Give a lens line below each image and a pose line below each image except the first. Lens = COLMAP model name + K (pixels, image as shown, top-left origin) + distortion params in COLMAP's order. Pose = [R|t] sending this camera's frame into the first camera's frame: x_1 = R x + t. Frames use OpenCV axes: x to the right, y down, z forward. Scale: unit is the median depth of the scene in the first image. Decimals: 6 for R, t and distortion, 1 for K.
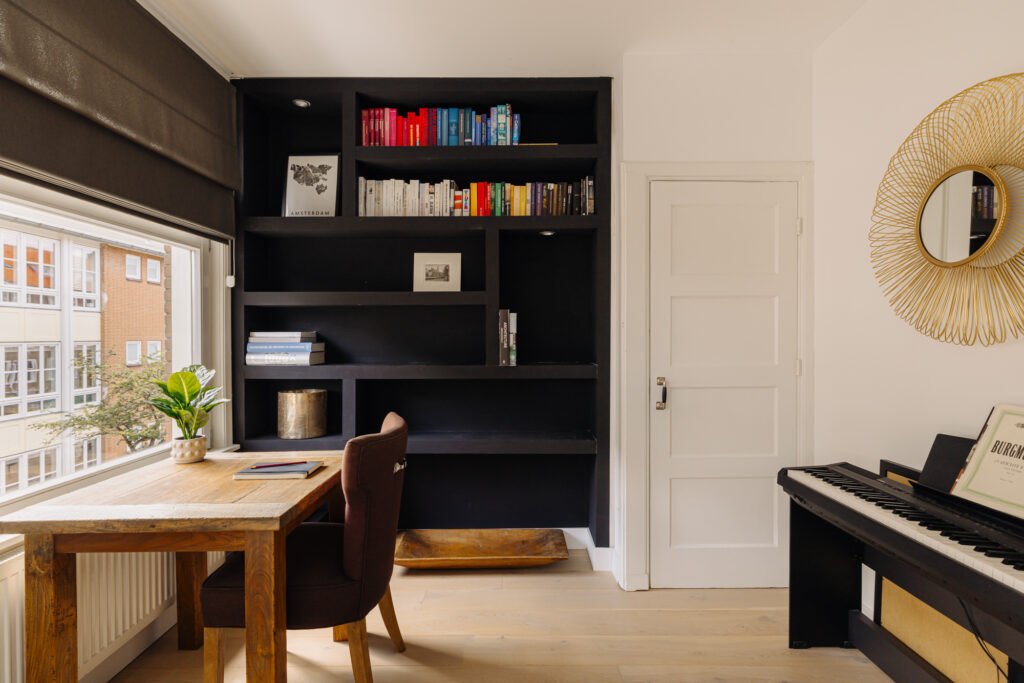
lens RADIAL K [[501.0, 0, 513.3], [0, 501.0, 336.2], [0, 0, 1]] dist [0.001592, 0.000089]
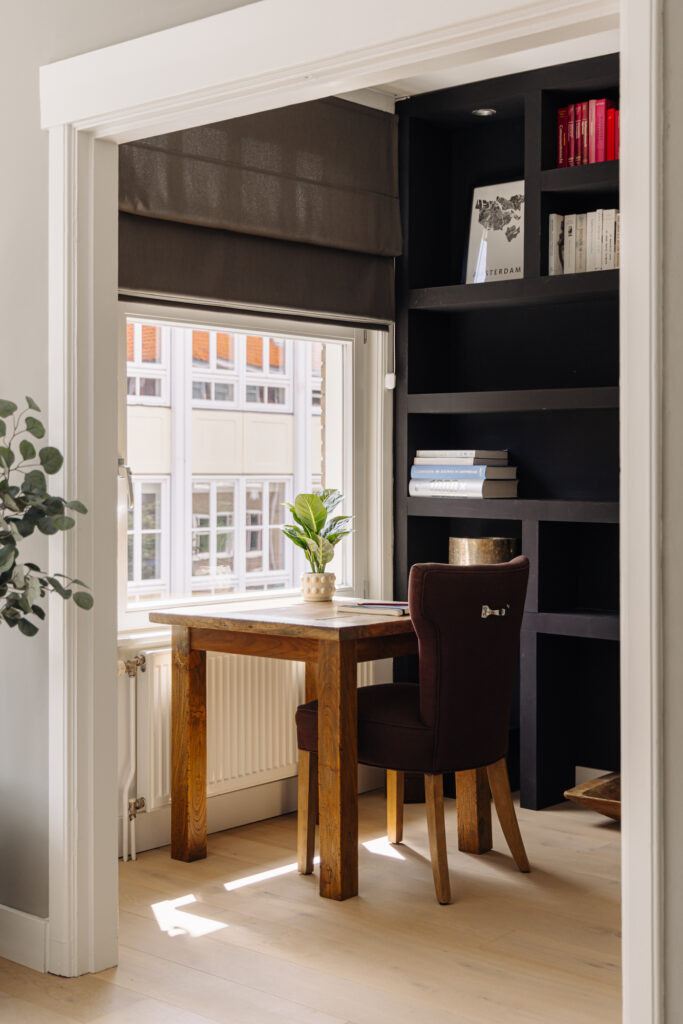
lens RADIAL K [[1386.0, 0, 341.3], [0, 1386.0, 446.9], [0, 0, 1]] dist [0.022685, -0.002229]
pose [[0.759629, -0.003787, -0.650345, 0.664264], [-0.006801, 0.999882, -0.013767, 0.014458], [0.650321, 0.014881, 0.759514, -0.555316]]
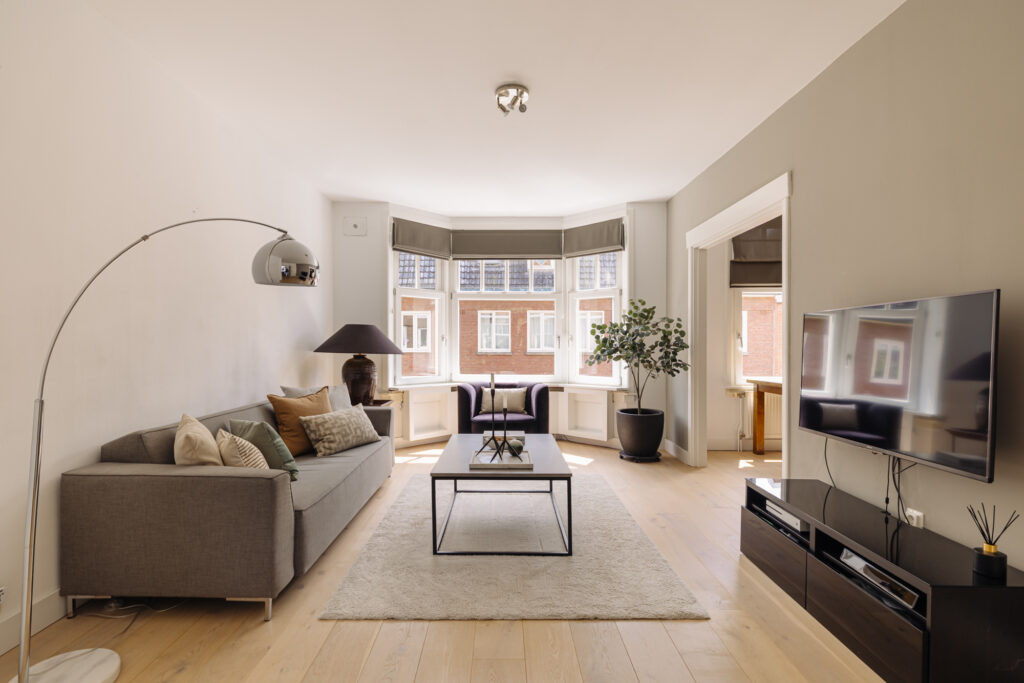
lens RADIAL K [[501.0, 0, 513.3], [0, 501.0, 336.2], [0, 0, 1]] dist [0.001592, 0.000089]
pose [[0.036784, -0.004662, -0.999312, 1.338561], [-0.003363, 0.999983, -0.004789, 0.028804], [0.999318, 0.003536, 0.036768, -0.459338]]
